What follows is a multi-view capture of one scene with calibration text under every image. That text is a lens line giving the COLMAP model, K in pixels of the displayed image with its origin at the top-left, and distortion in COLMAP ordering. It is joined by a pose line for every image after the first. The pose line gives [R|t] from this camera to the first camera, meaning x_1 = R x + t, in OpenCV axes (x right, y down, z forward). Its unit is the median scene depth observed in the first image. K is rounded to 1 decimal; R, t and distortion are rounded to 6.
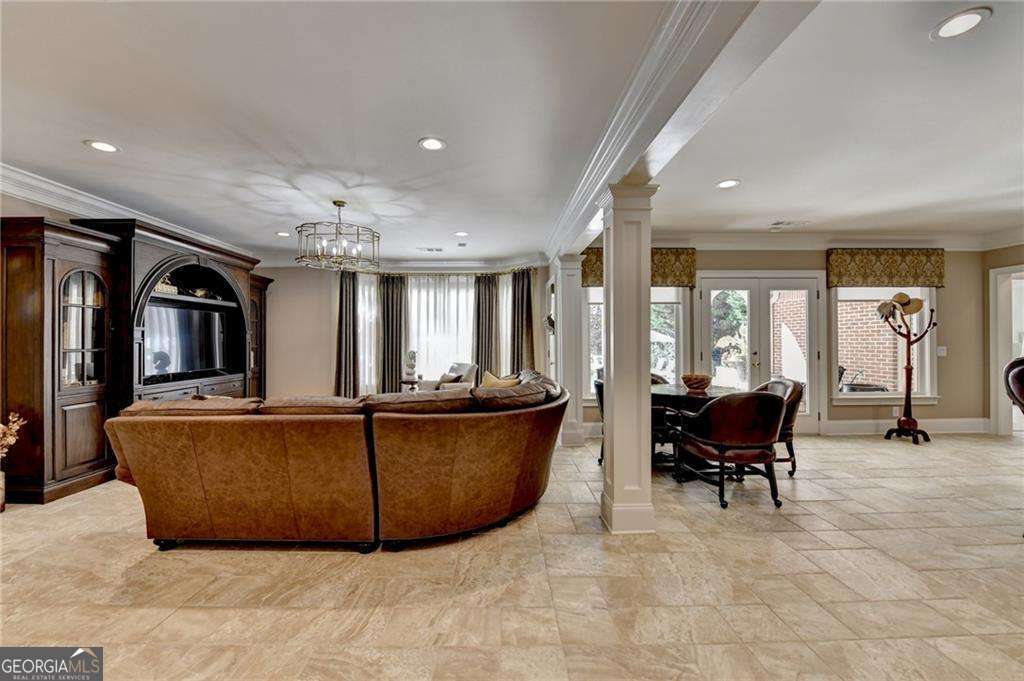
lens RADIAL K [[420.8, 0, 512.0], [0, 420.8, 340.5], [0, 0, 1]] dist [-0.017782, 0.000034]
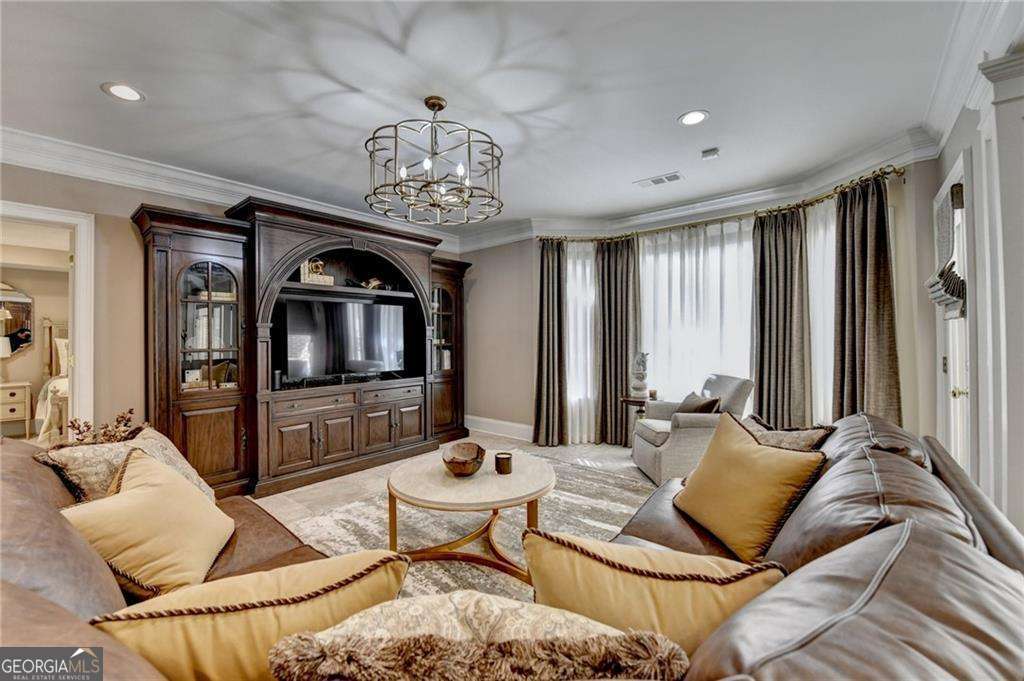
lens RADIAL K [[420.8, 0, 512.0], [0, 420.8, 340.5], [0, 0, 1]] dist [-0.017782, 0.000034]
pose [[0.751125, -0.001759, -0.660157, 0.036885], [0.008136, 0.999945, 0.006593, 0.000938], [0.660109, -0.010323, 0.751099, 0.426094]]
